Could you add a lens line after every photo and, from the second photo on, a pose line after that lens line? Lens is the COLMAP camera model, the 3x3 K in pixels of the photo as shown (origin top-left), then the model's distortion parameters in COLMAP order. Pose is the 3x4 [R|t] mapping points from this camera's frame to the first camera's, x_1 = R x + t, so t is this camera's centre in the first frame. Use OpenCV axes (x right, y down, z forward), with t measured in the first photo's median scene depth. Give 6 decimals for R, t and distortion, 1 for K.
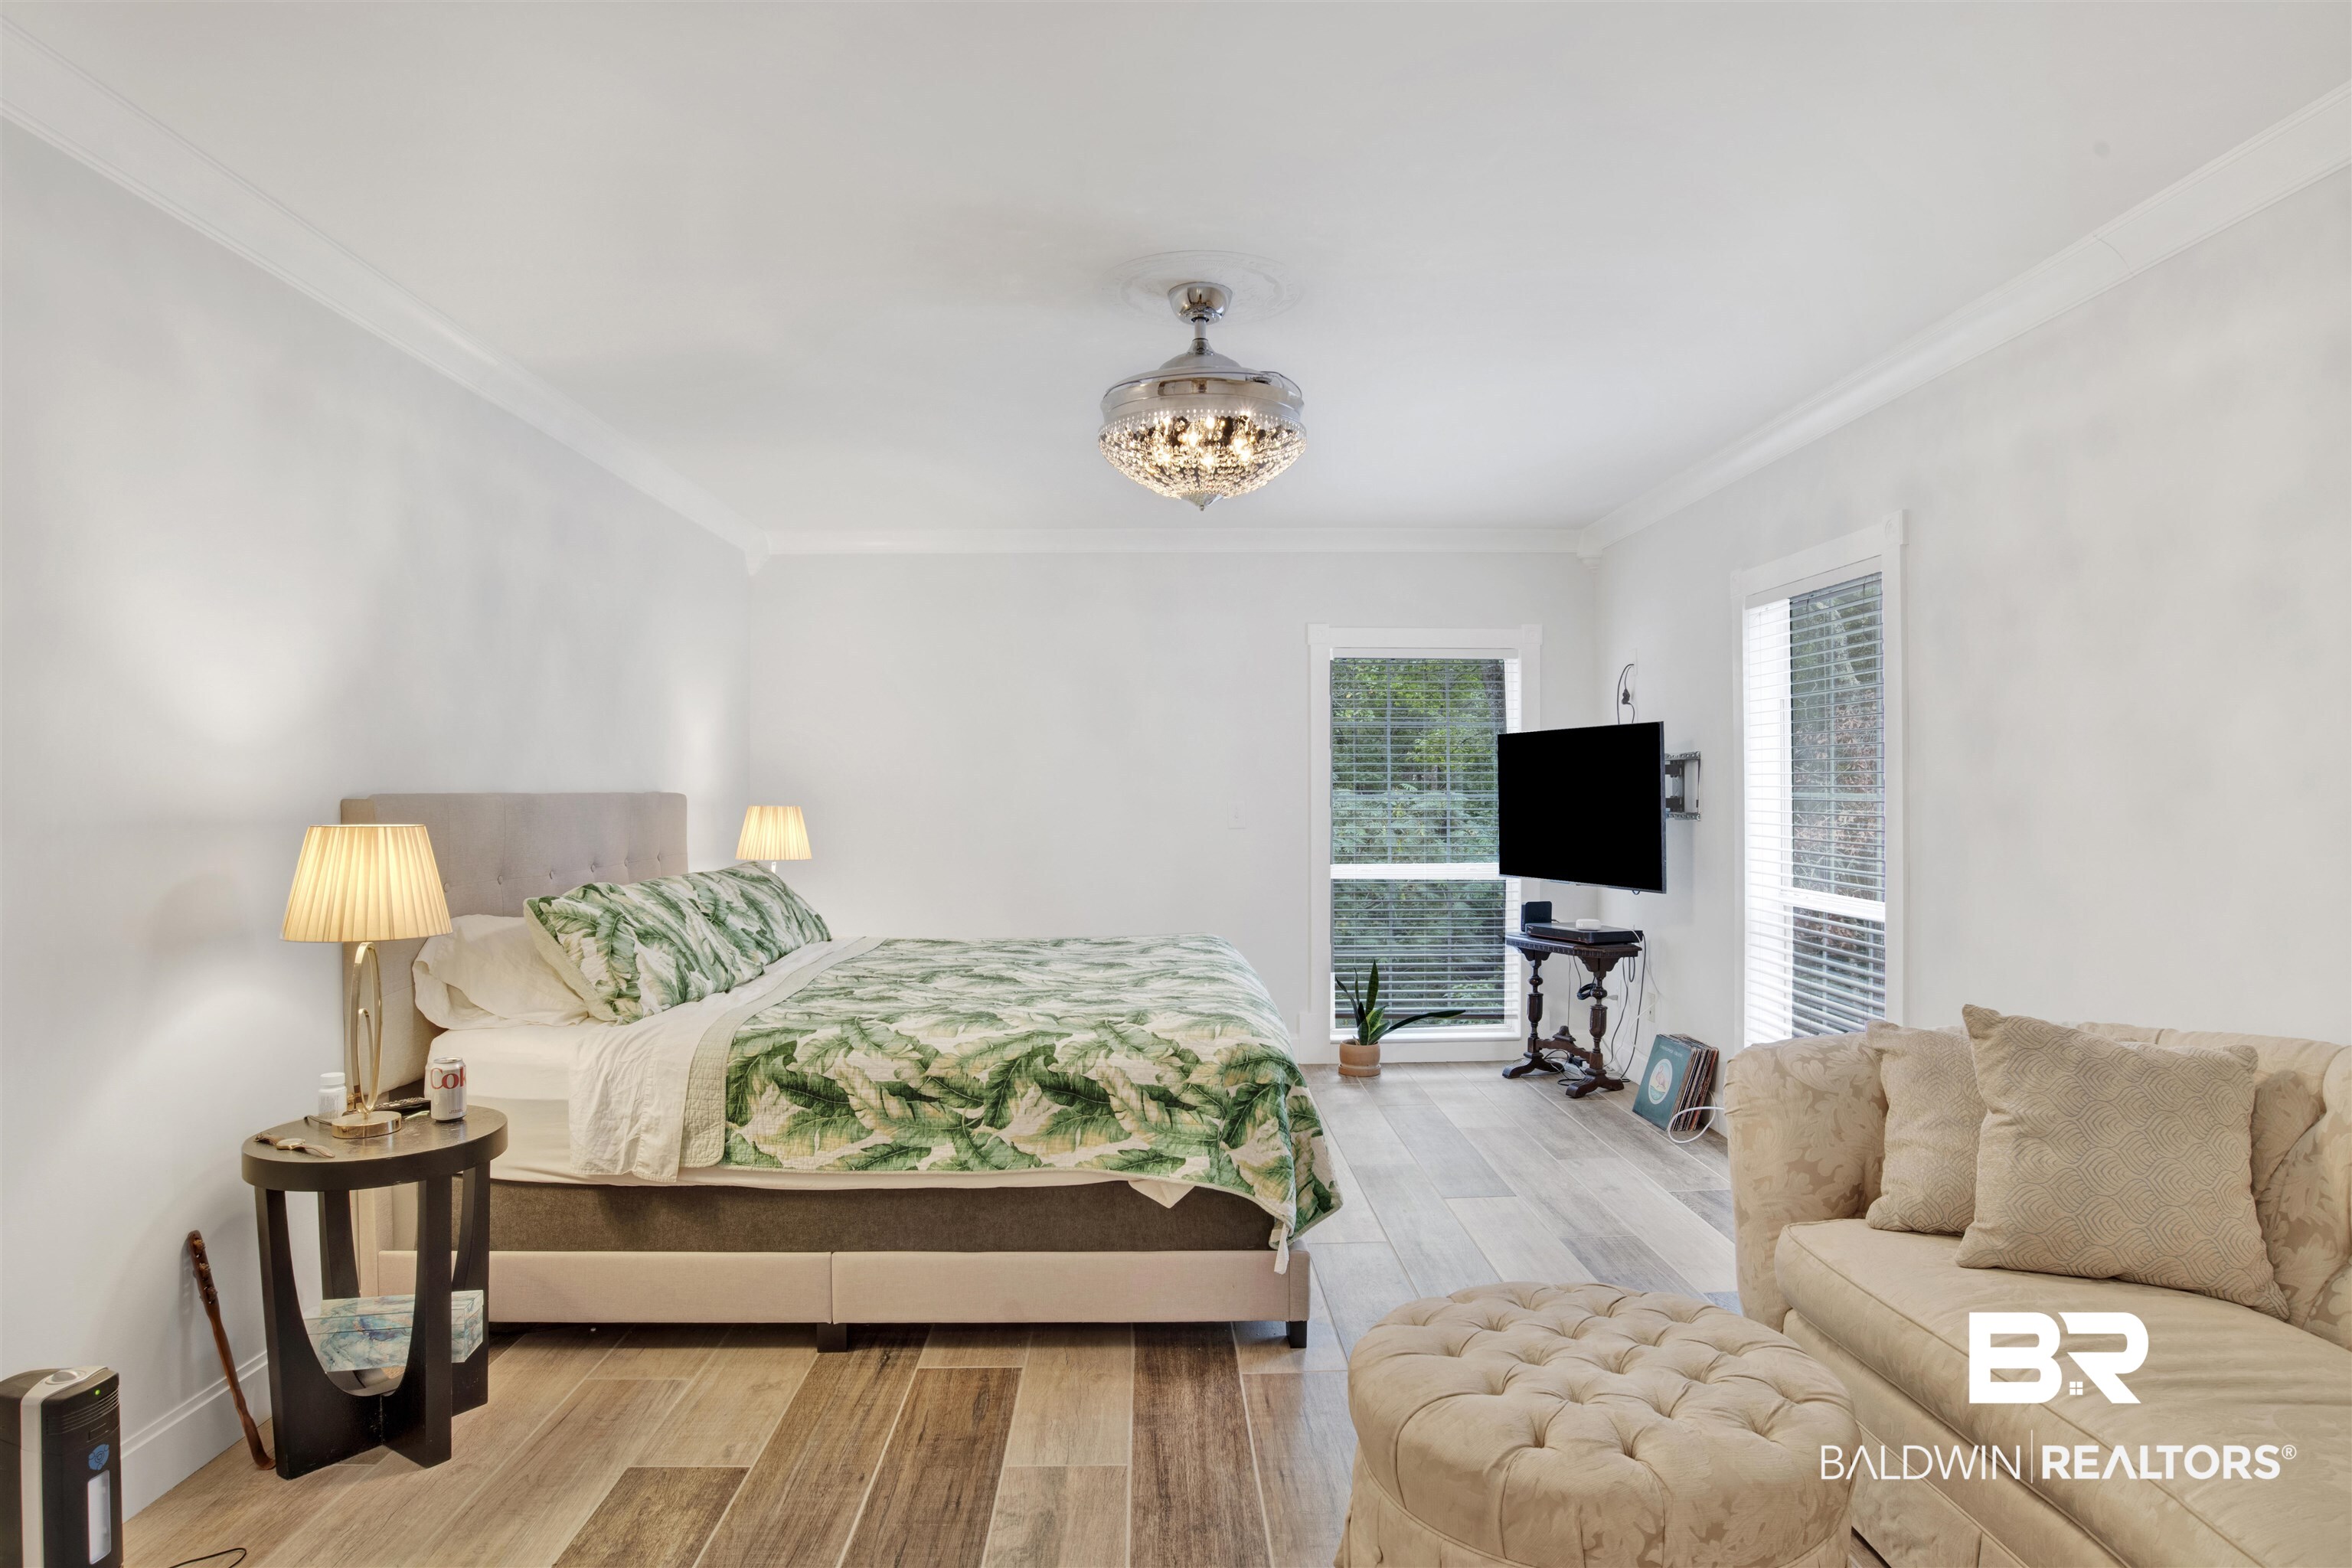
lens RADIAL K [[1310.9, 0, 1123.9], [0, 1310.9, 787.3], [0, 0, 1]] dist [-0.055931, 0.014190]
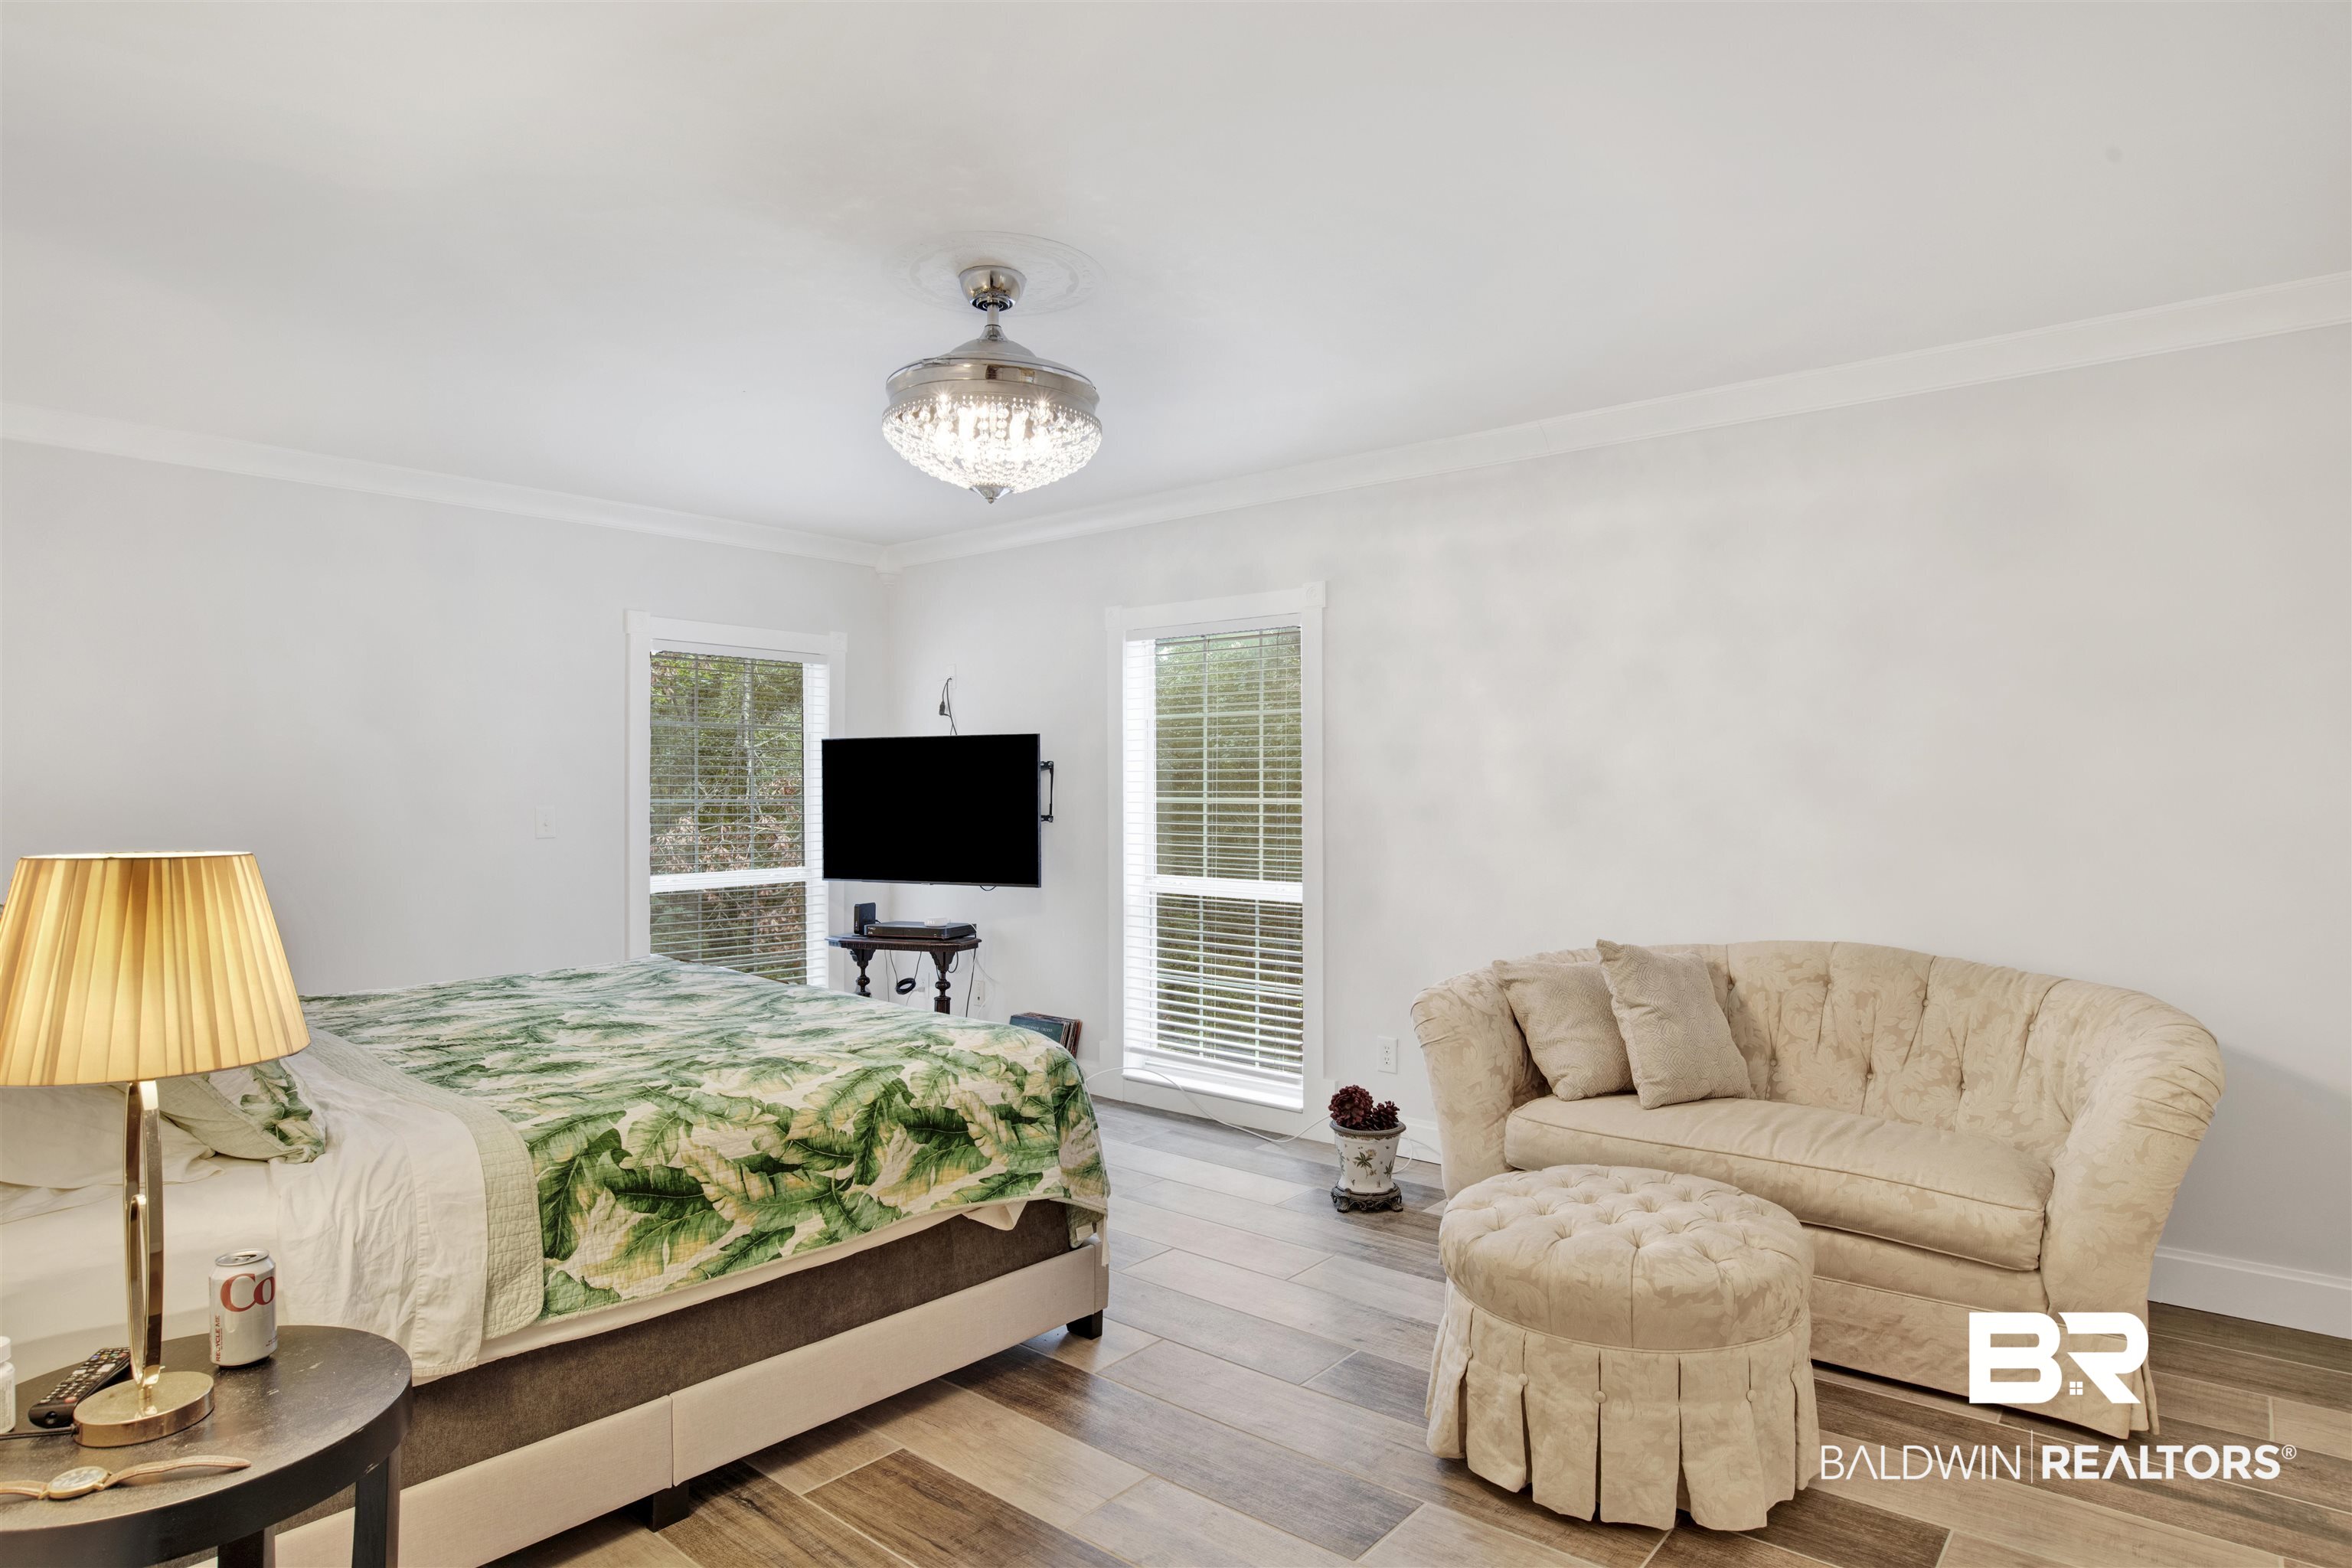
lens RADIAL K [[1310.9, 0, 1179.4], [0, 1310.9, 798.4], [0, 0, 1]] dist [-0.055931, 0.014190]
pose [[0.666237, -0.000650, 0.745740, -0.595813], [-0.002442, 0.999992, 0.003053, 0.002783], [-0.745736, -0.003855, 0.666230, 0.272193]]
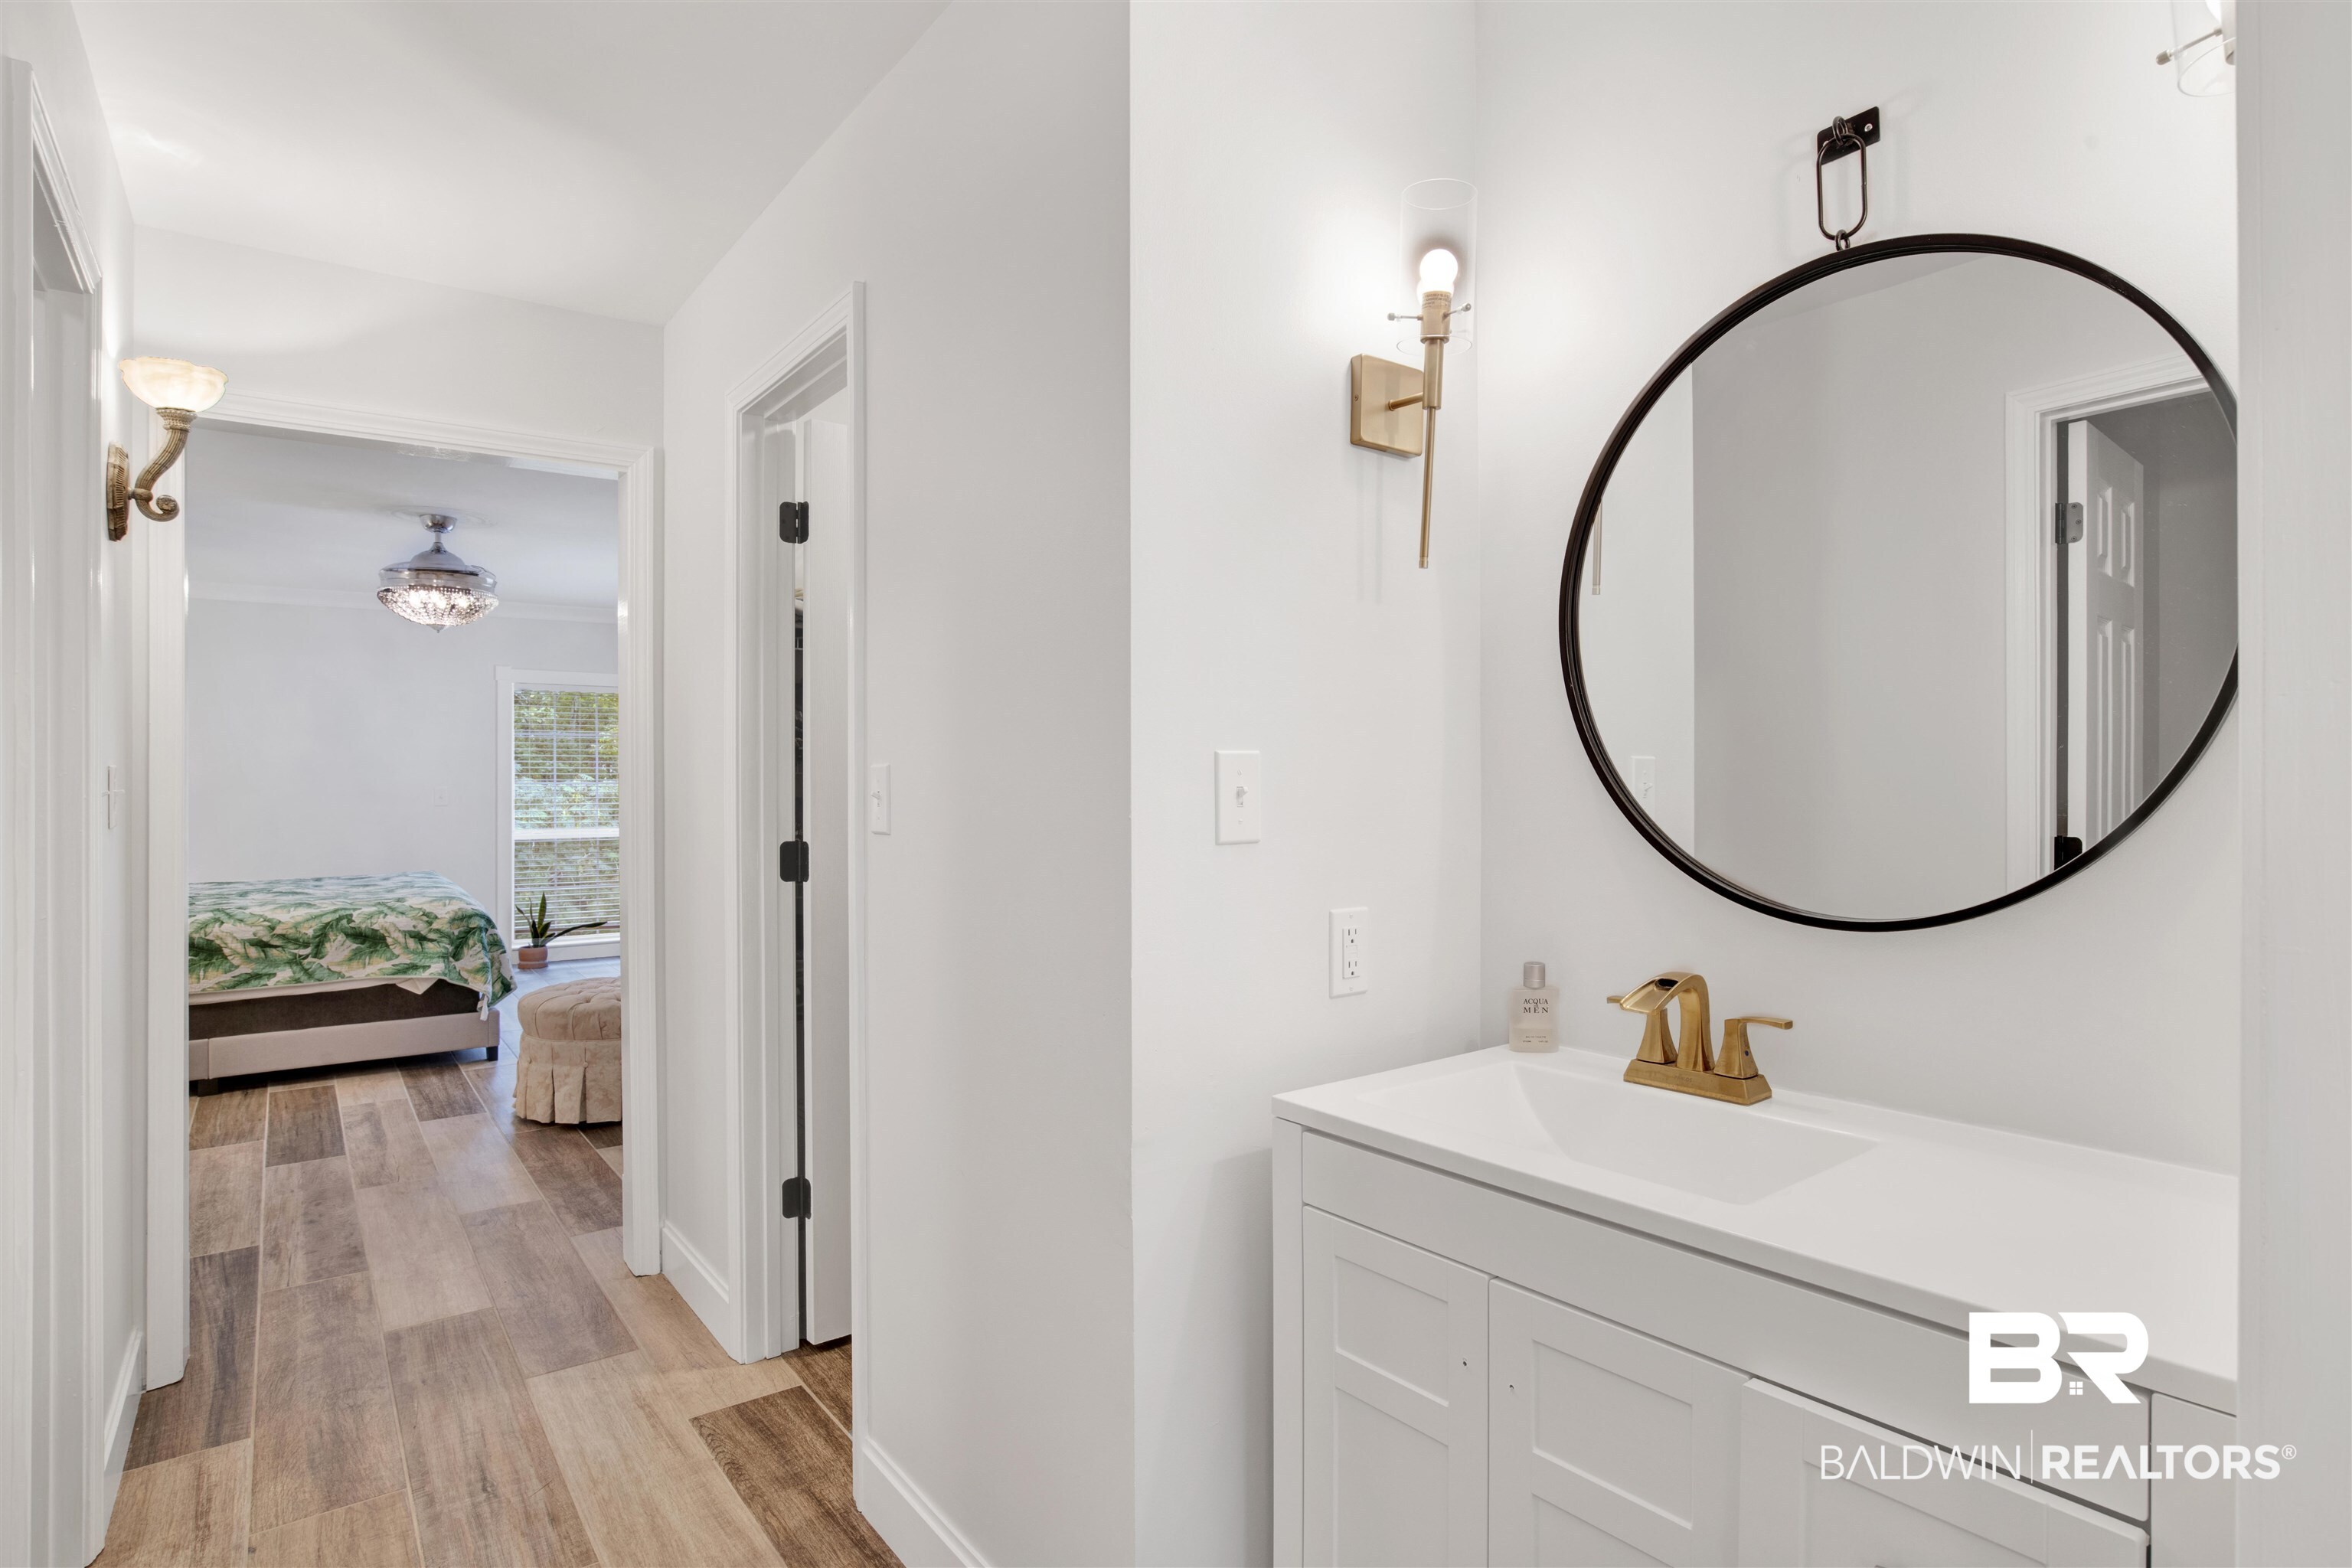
lens RADIAL K [[1231.7, 0, 1106.2], [0, 1231.7, 758.4], [0, 0, 1]] dist [-0.034693, 0.005878]
pose [[0.821504, 0.005893, 0.570172, -0.162722], [0.002484, 0.999900, -0.013913, -0.000506], [-0.570197, 0.012846, 0.821407, -1.079935]]
